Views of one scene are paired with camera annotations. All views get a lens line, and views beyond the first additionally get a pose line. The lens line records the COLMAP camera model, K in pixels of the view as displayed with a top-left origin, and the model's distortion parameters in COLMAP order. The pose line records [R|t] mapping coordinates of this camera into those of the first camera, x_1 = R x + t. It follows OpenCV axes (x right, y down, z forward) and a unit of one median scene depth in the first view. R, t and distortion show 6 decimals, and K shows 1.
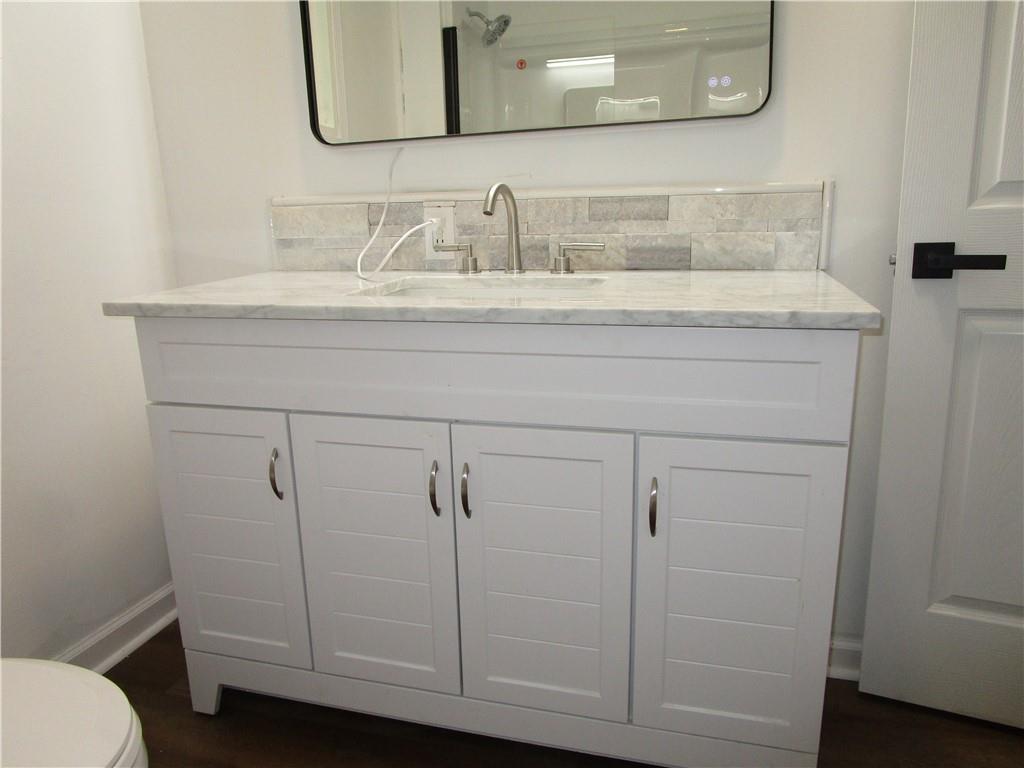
lens RADIAL K [[750.6, 0, 510.7], [0, 750.6, 383.2], [0, 0, 1]] dist [-0.005551, 0.007967]
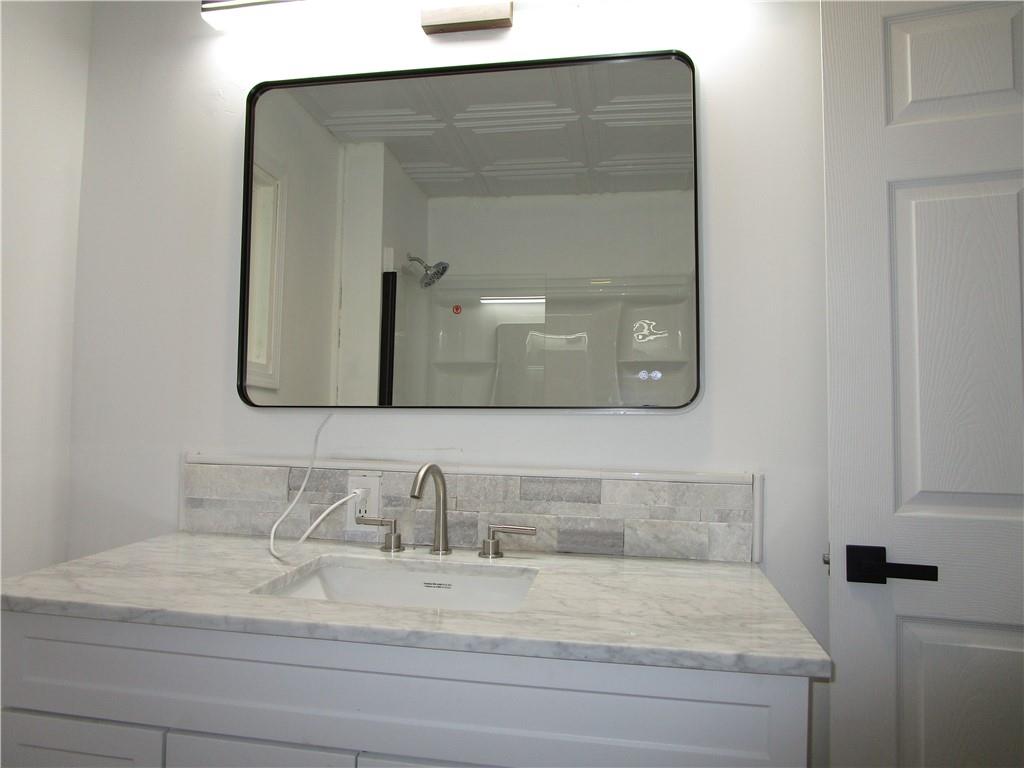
lens RADIAL K [[750.6, 0, 509.8], [0, 750.6, 385.4], [0, 0, 1]] dist [-0.005551, 0.007967]
pose [[0.994526, 0.051113, 0.091131, -0.004989], [-0.025768, 0.965221, -0.260161, -0.110255], [-0.101259, 0.256389, 0.961255, 0.033648]]
